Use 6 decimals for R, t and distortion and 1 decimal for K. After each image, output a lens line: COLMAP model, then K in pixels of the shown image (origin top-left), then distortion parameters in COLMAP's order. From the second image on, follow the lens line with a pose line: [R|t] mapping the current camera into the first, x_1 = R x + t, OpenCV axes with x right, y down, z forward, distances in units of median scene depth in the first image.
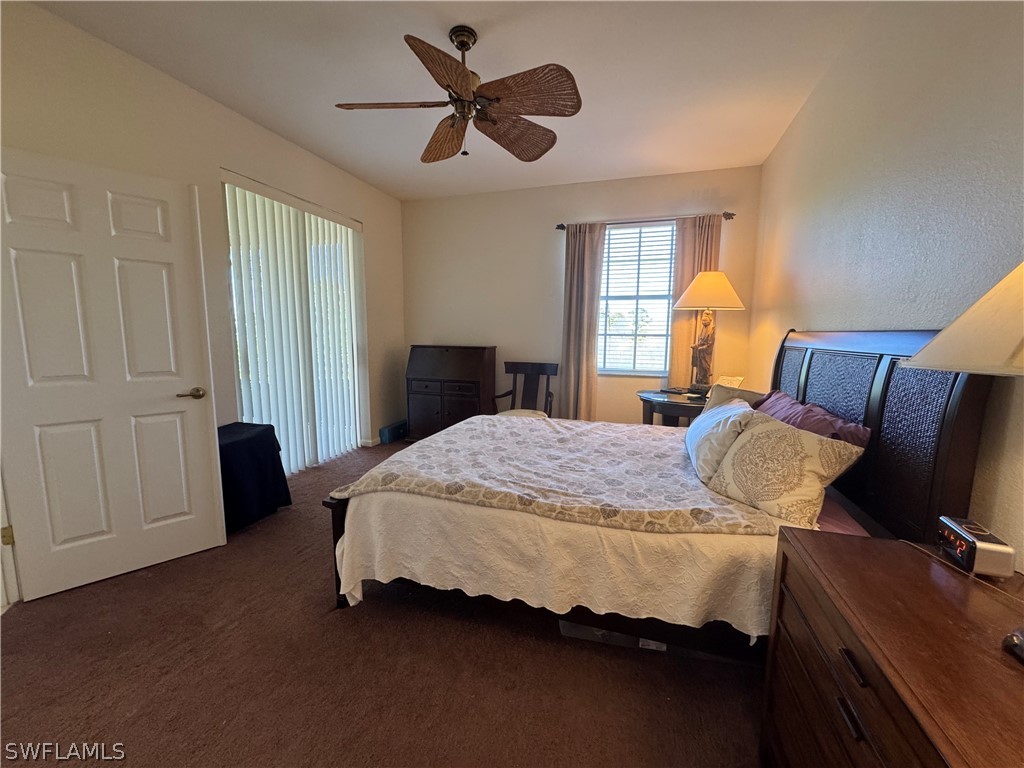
lens RADIAL K [[405.2, 0, 515.6], [0, 405.2, 382.7], [0, 0, 1]] dist [-0.006254, 0.001139]
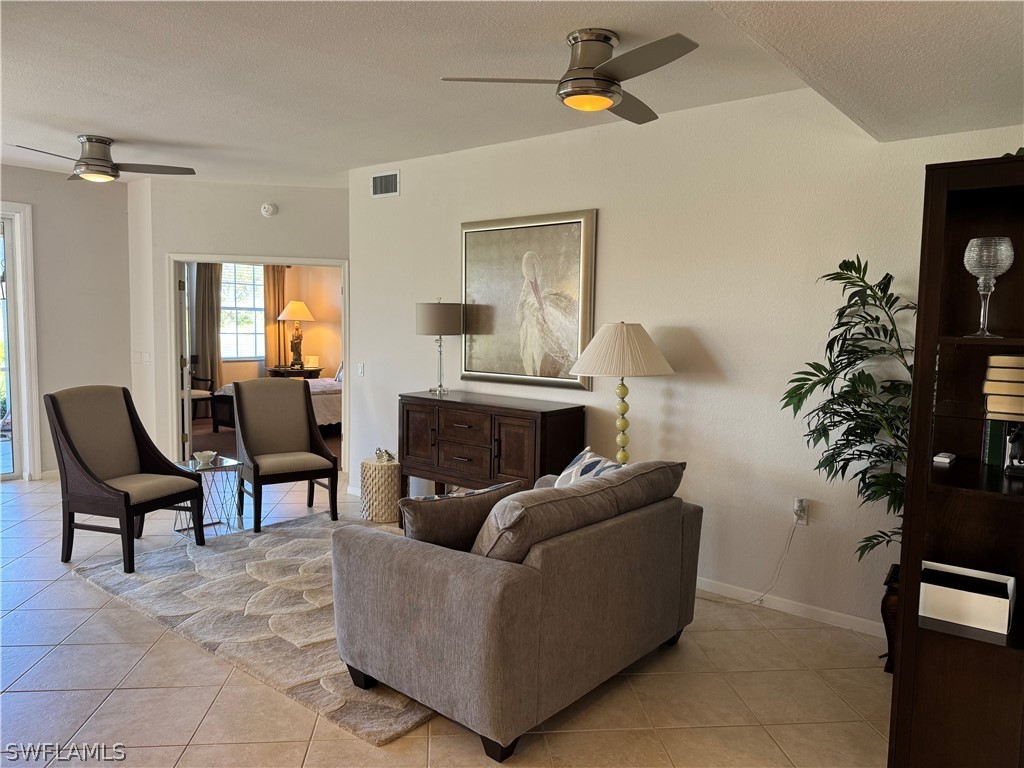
lens RADIAL K [[710.9, 0, 517.2], [0, 710.9, 383.3], [0, 0, 1]] dist [0.079921, -0.107739]
pose [[0.360586, -0.088107, 0.928555, -3.346650], [0.100957, 0.993366, 0.055052, 0.039109], [-0.927246, 0.073893, 0.367089, -1.678591]]
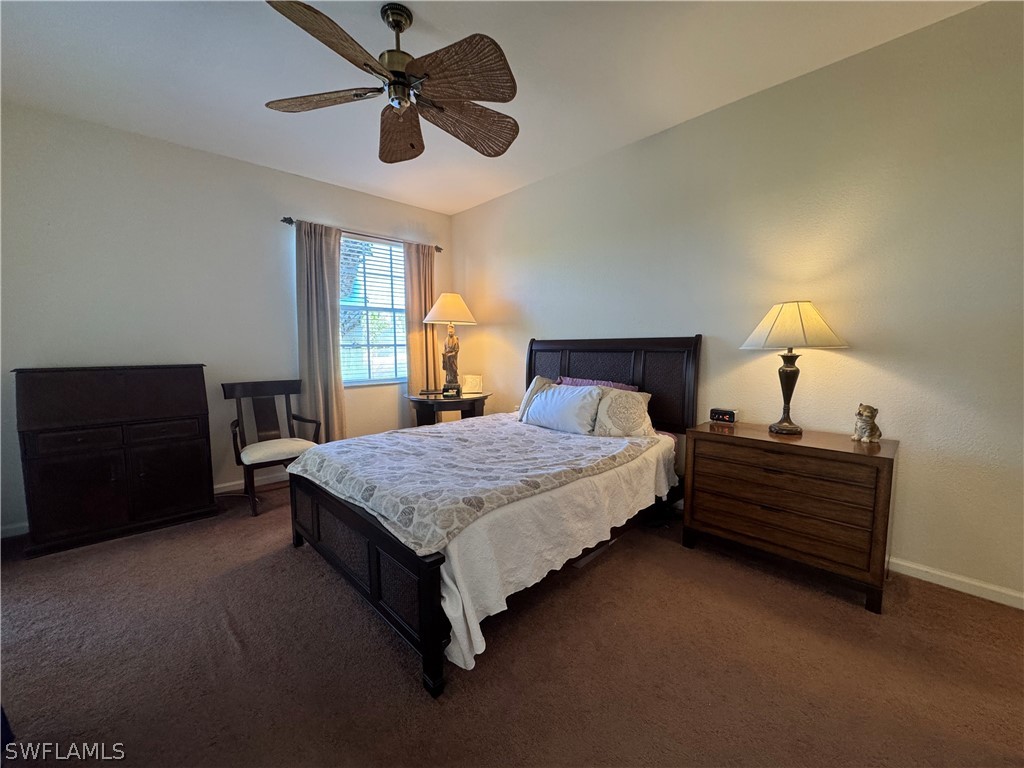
lens RADIAL K [[405.2, 0, 506.2], [0, 405.2, 384.8], [0, 0, 1]] dist [-0.006254, 0.001139]
pose [[0.485645, -0.094263, 0.869059, -0.815895], [0.118129, 0.992126, 0.041599, -0.038586], [-0.866137, 0.082459, 0.492957, 0.379818]]
